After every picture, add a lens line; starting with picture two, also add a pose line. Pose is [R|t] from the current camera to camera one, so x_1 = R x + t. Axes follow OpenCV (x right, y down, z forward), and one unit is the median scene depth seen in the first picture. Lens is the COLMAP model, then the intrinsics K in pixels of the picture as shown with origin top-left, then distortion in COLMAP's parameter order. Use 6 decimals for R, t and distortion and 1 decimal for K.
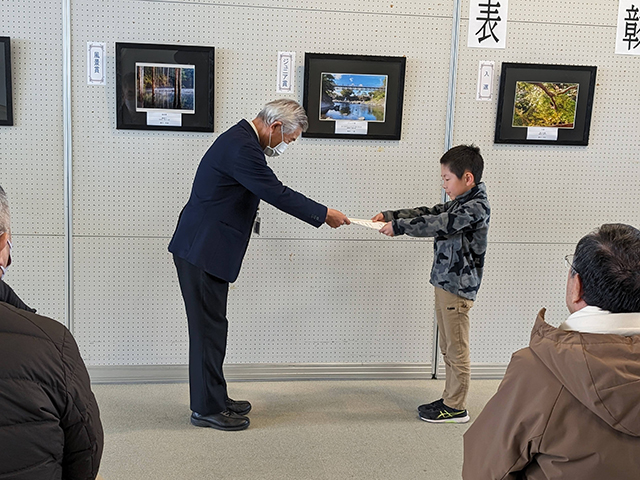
lens RADIAL K [[764.4, 0, 326.7], [0, 764.4, 224.9], [0, 0, 1]] dist [0.042268, 0.000000]
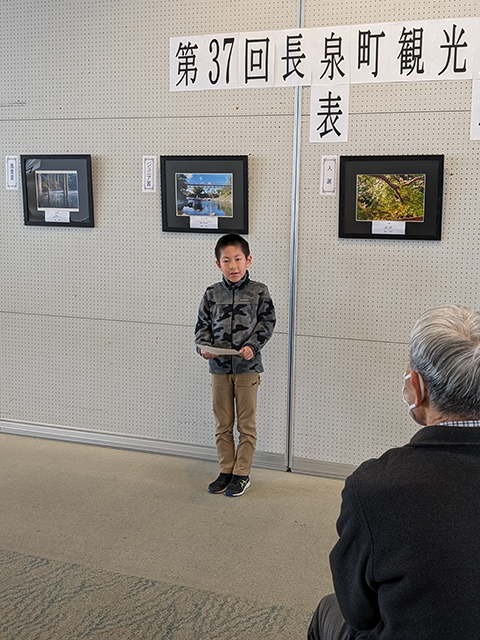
lens RADIAL K [[764.4, 0, 254.0], [0, 764.4, 308.4], [0, 0, 1]] dist [0.042268, 0.000000]
pose [[0.893022, 0.040088, -0.448223, 0.598955], [-0.055129, 0.998268, -0.020555, 0.012021], [0.446623, 0.043066, 0.893685, 0.076006]]
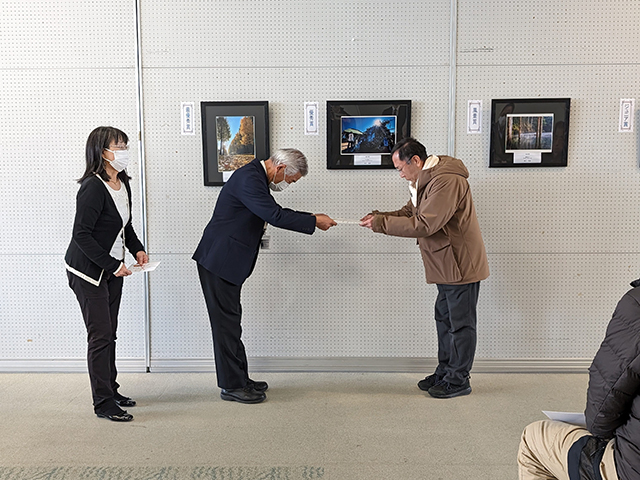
lens RADIAL K [[628.7, 0, 255.0], [0, 628.7, 210.6], [0, 0, 1]] dist [-0.006466, 0.000000]
pose [[0.986878, -0.031016, -0.158458, -0.486227], [0.022818, 0.998318, -0.053299, -0.008394], [0.159845, 0.048984, 0.985926, -0.068560]]
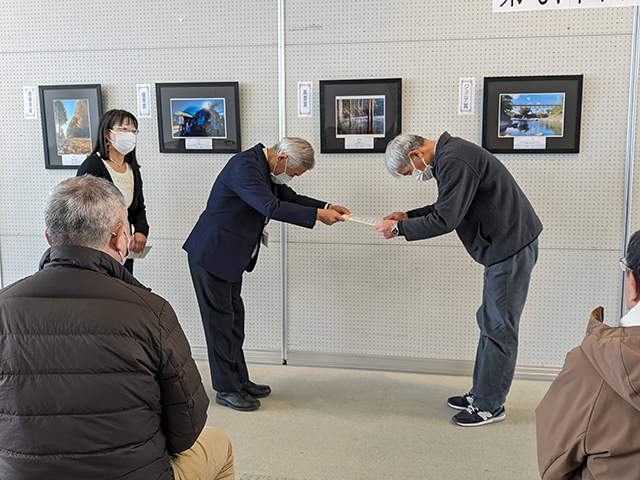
lens RADIAL K [[676.9, 0, 306.8], [0, 676.9, 227.7], [0, 0, 1]] dist [0.034958, 0.000000]
pose [[0.948698, 0.000515, -0.316182, 0.038706], [-0.004026, 0.999937, -0.010449, 0.002577], [0.316157, 0.011186, 0.948641, -0.004559]]
